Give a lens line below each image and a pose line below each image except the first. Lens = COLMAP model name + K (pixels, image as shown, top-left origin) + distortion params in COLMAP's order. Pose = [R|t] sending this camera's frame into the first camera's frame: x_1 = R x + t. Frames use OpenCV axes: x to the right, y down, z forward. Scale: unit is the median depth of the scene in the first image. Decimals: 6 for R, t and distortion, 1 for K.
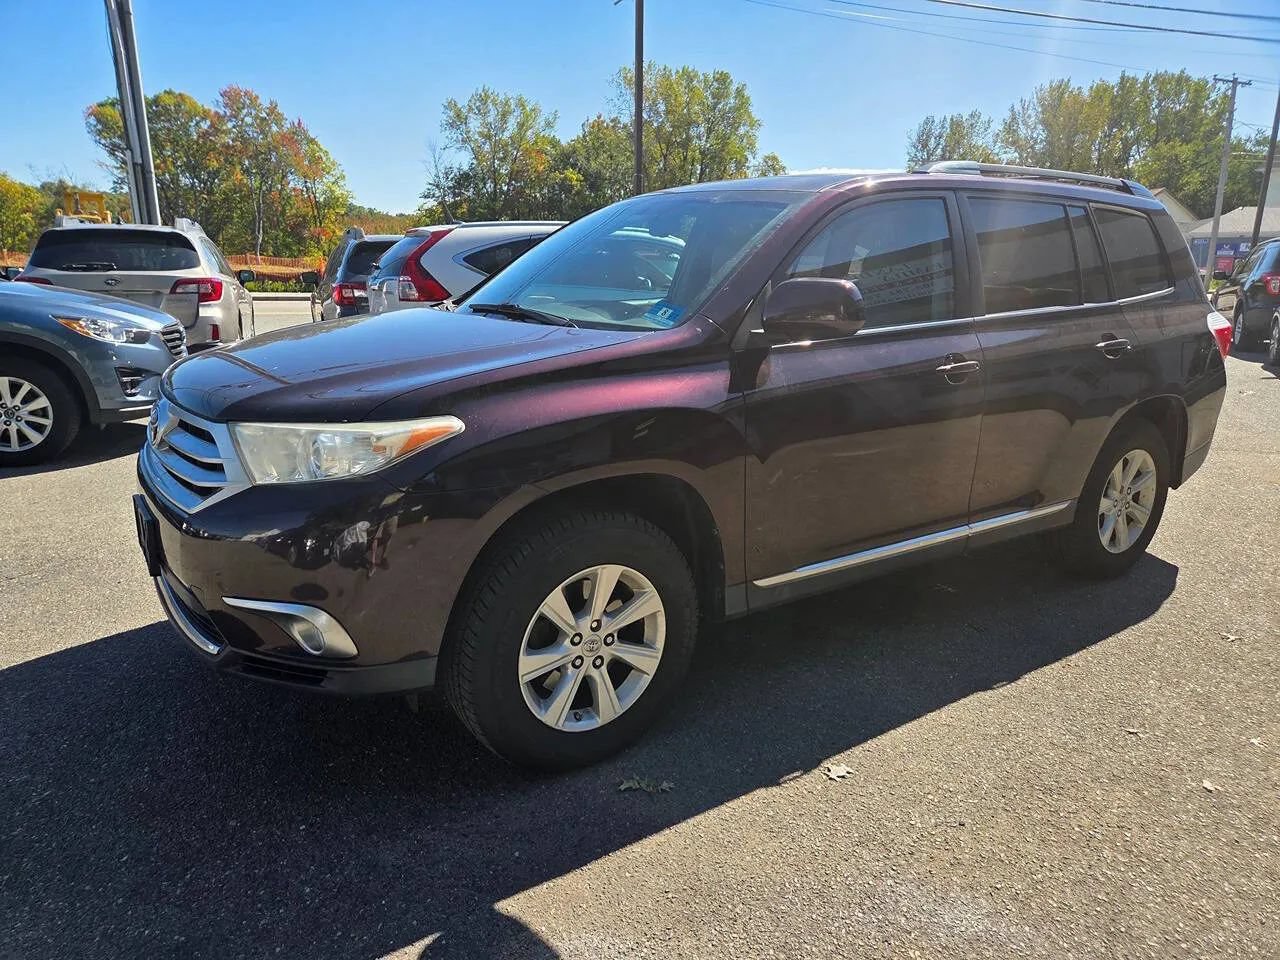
lens RADIAL K [[855.2, 0, 623.8], [0, 855.2, 493.6], [0, 0, 1]] dist [0.063306, -0.051142]
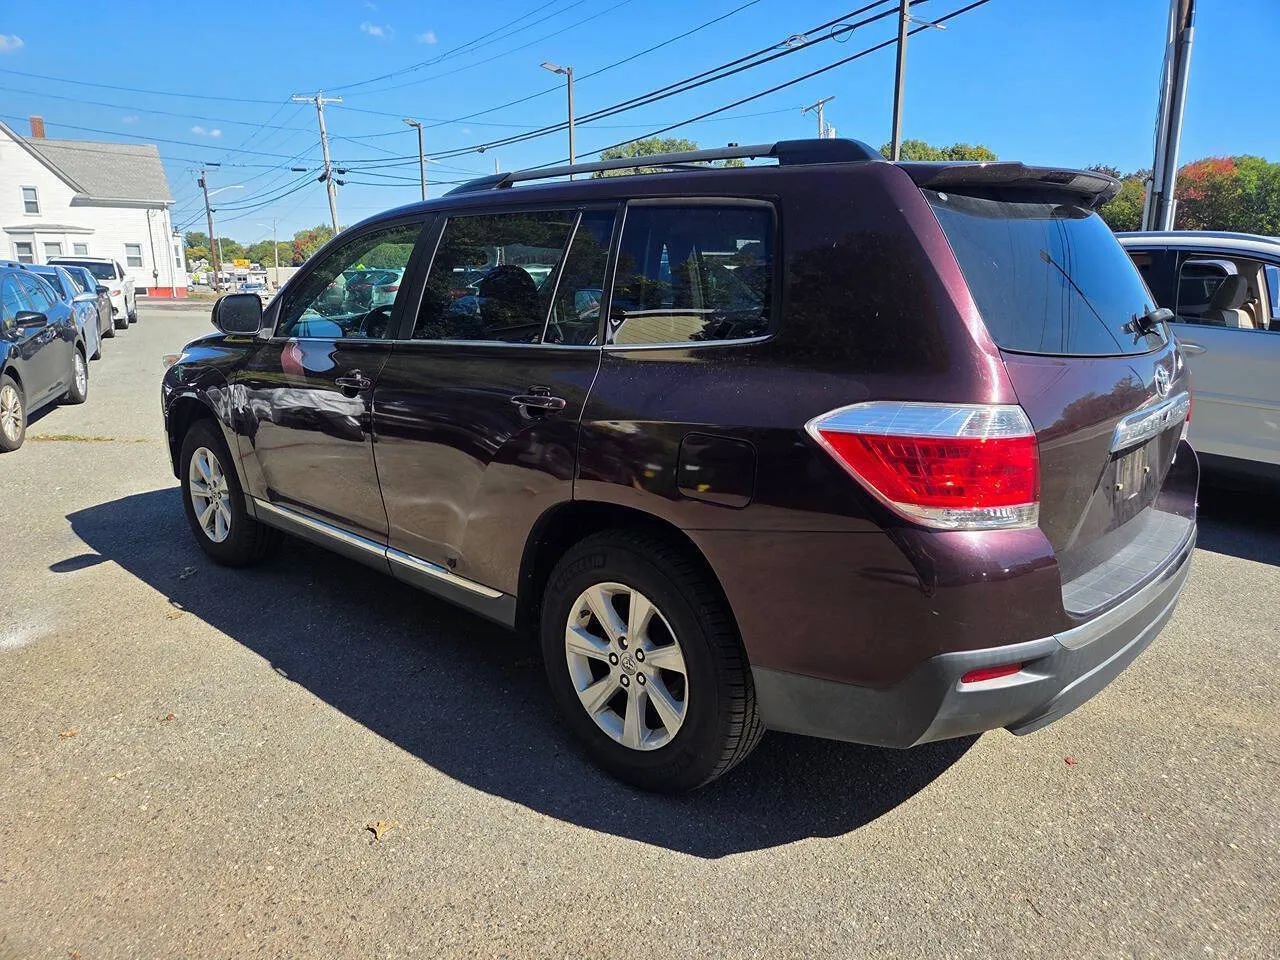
lens RADIAL K [[855.2, 0, 638.3], [0, 855.2, 478.5], [0, 0, 1]] dist [0.063306, -0.051142]
pose [[0.211745, 0.208233, -0.954884, 1.619354], [-0.254120, 0.955163, 0.151943, -0.306223], [0.943709, 0.210482, 0.255168, 1.169048]]
